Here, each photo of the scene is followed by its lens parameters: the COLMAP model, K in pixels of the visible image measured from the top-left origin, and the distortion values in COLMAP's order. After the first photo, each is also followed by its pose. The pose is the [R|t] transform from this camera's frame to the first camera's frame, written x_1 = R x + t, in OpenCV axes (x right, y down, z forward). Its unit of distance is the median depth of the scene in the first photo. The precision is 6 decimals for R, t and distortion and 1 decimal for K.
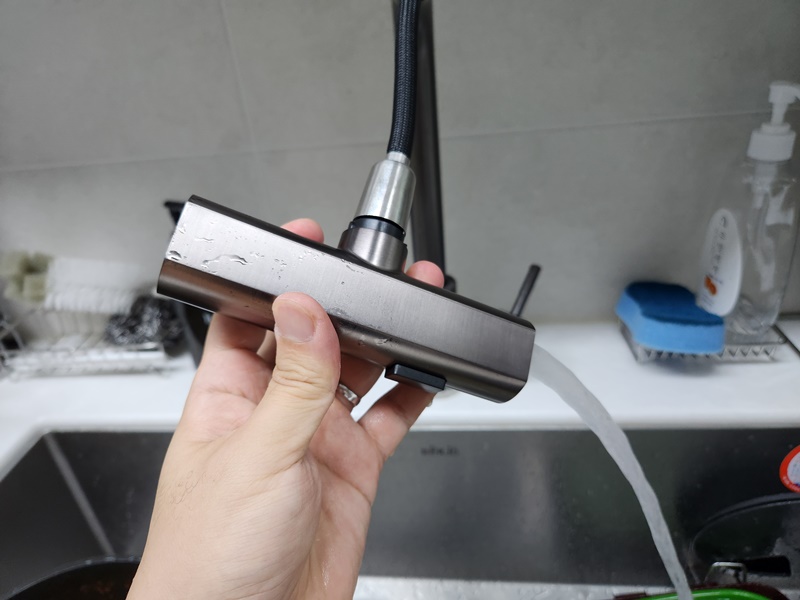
lens RADIAL K [[550.6, 0, 390.6], [0, 550.6, 297.8], [0, 0, 1]] dist [0.002493, -0.017388]
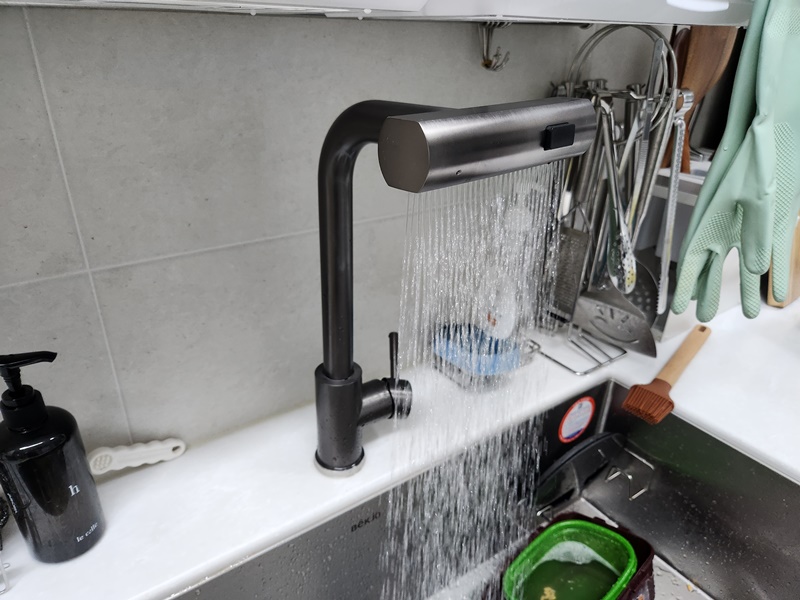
lens RADIAL K [[544.2, 0, 400.0], [0, 544.2, 300.0], [0, 0, 1]] dist [0.037563, -0.050253]
pose [[0.747325, -0.181751, 0.639118, -0.448905], [0.216428, 0.975992, 0.024479, -0.149996], [-0.628223, 0.120030, 0.768719, 0.081986]]
